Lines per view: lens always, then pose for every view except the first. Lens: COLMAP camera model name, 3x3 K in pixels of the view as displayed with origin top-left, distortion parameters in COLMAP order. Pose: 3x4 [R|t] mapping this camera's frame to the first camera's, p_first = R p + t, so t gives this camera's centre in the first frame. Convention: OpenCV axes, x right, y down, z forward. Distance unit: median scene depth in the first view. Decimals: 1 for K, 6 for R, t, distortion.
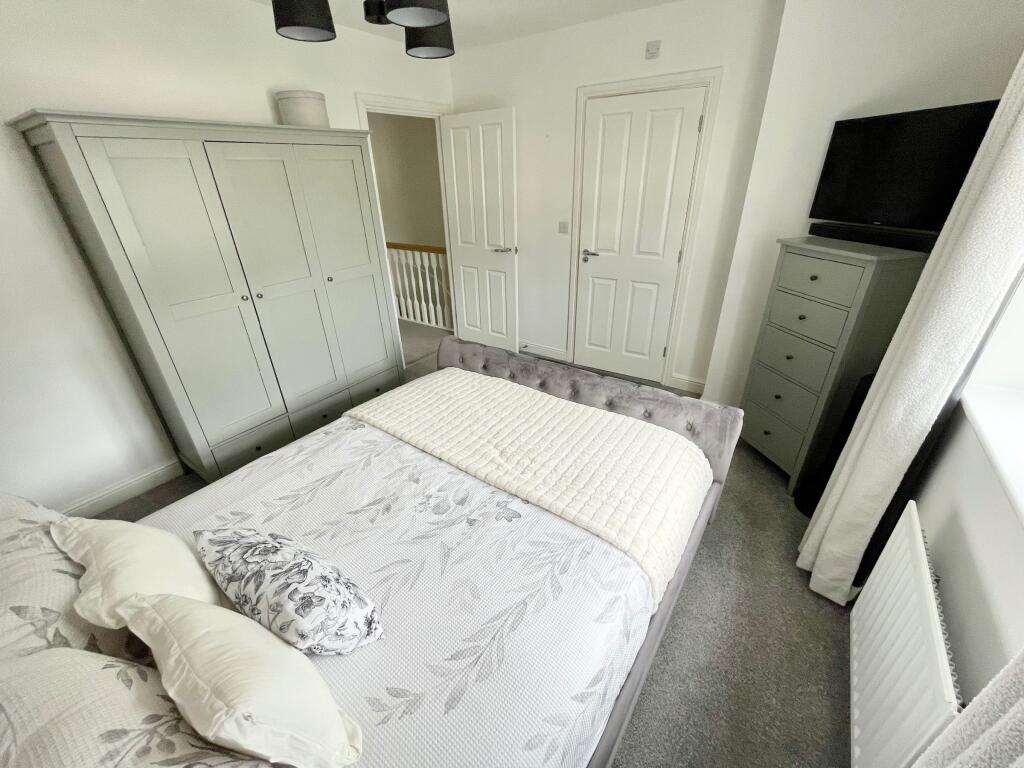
lens RADIAL K [[413.8, 0, 510.1], [0, 413.8, 382.5], [0, 0, 1]] dist [-0.003073, -0.000006]
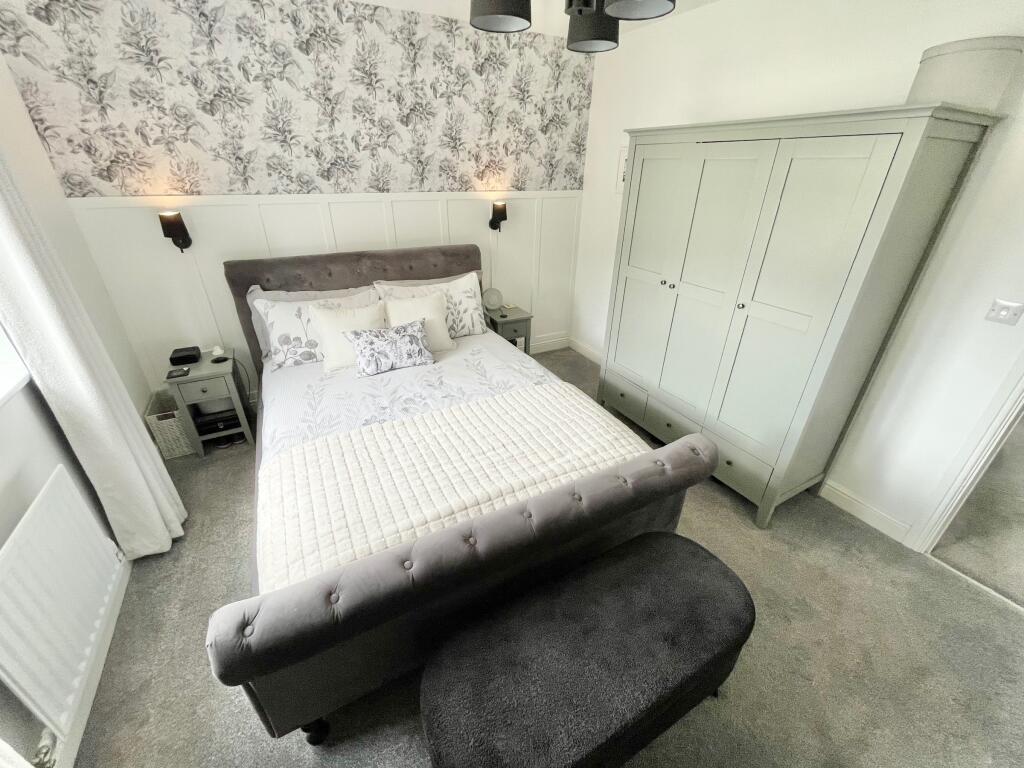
lens RADIAL K [[413.8, 0, 510.1], [0, 413.8, 382.5], [0, 0, 1]] dist [-0.003073, -0.000006]
pose [[-0.445293, 0.425652, -0.787740, 0.788110], [-0.411519, 0.684063, 0.602253, -0.760185], [0.795214, 0.592350, -0.129445, 1.410659]]
